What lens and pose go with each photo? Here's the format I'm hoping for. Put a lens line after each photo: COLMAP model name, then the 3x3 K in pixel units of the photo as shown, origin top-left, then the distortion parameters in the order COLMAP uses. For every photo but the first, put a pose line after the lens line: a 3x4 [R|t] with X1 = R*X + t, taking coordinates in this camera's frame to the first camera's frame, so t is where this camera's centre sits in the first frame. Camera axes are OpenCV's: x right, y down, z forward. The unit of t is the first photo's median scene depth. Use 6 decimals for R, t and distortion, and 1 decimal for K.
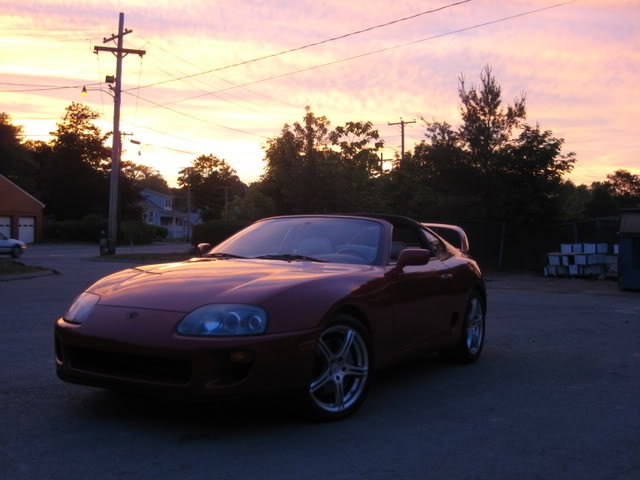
lens RADIAL K [[774.5, 0, 300.1], [0, 774.5, 242.6], [0, 0, 1]] dist [-0.117016, 0.060524]
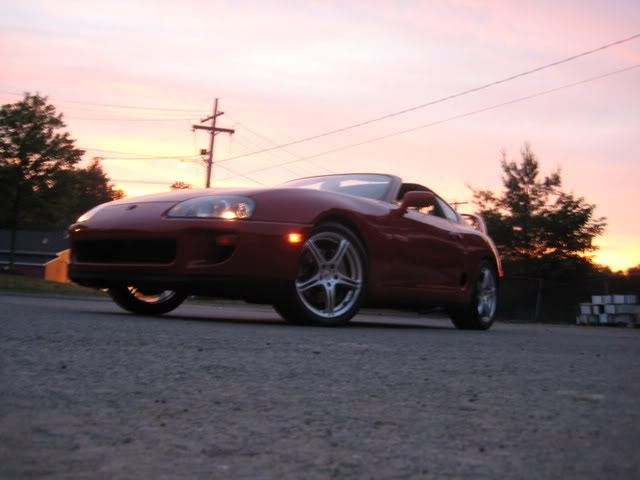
lens RADIAL K [[666.6, 0, 309.7], [0, 666.6, 238.9], [0, 0, 1]] dist [-0.148541, 0.205038]
pose [[0.995272, 0.030491, -0.092218, 0.017475], [-0.040763, 0.992912, -0.111642, 0.036619], [0.088161, 0.114873, 0.989460, 0.021365]]
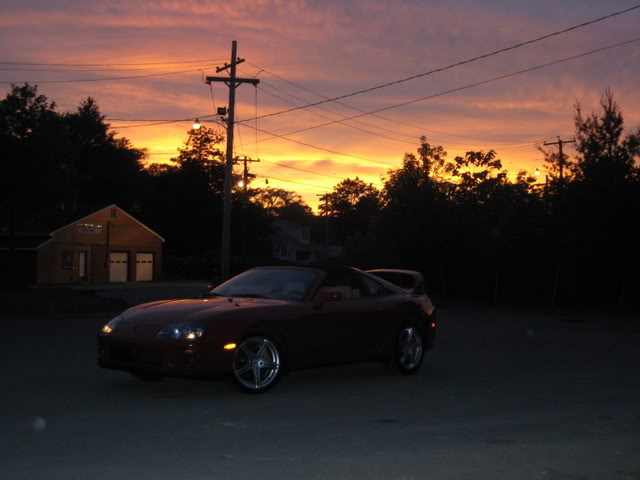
lens RADIAL K [[933.9, 0, 298.9], [0, 933.9, 238.7], [0, 0, 1]] dist [-0.112263, 0.099063]
pose [[0.981937, -0.007670, -0.189053, 0.088526], [-0.000591, 0.999049, -0.043603, -0.002626], [0.189207, 0.042928, 0.980998, -0.164354]]
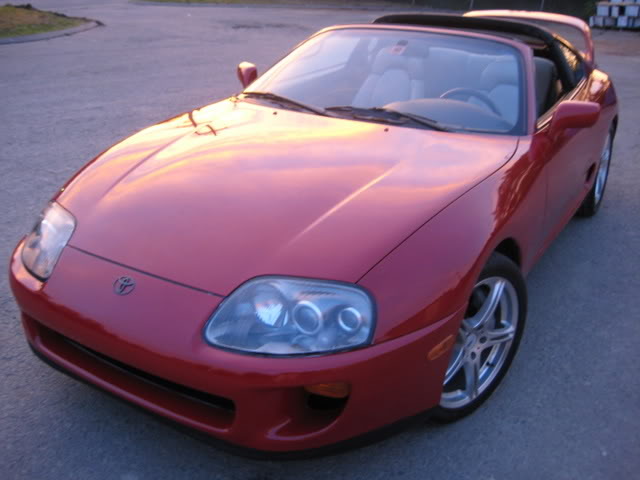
lens RADIAL K [[666.6, 0, 309.7], [0, 666.6, 238.9], [0, 0, 1]] dist [-0.148541, 0.205038]
pose [[0.999431, 0.008472, -0.032660, -0.011117], [0.004516, 0.925660, 0.378331, -0.018862], [0.033438, -0.378263, 0.925094, 0.092716]]
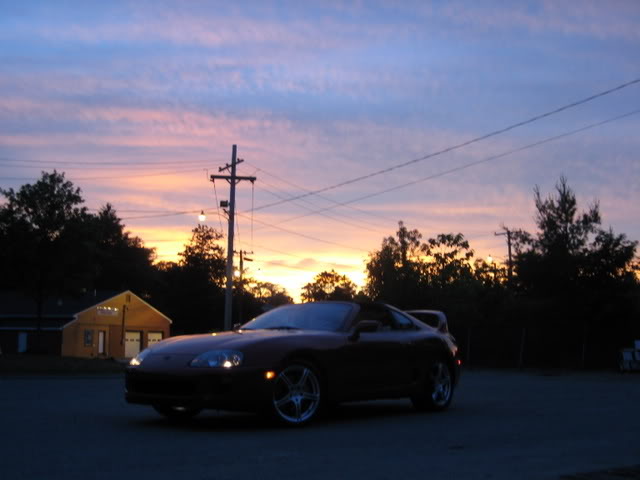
lens RADIAL K [[774.5, 0, 300.1], [0, 774.5, 242.6], [0, 0, 1]] dist [-0.117016, 0.060524]
pose [[0.986003, -0.037640, -0.162423, 0.054426], [0.013087, 0.988651, -0.149661, 0.016166], [0.166213, 0.145441, 0.975305, -0.094874]]
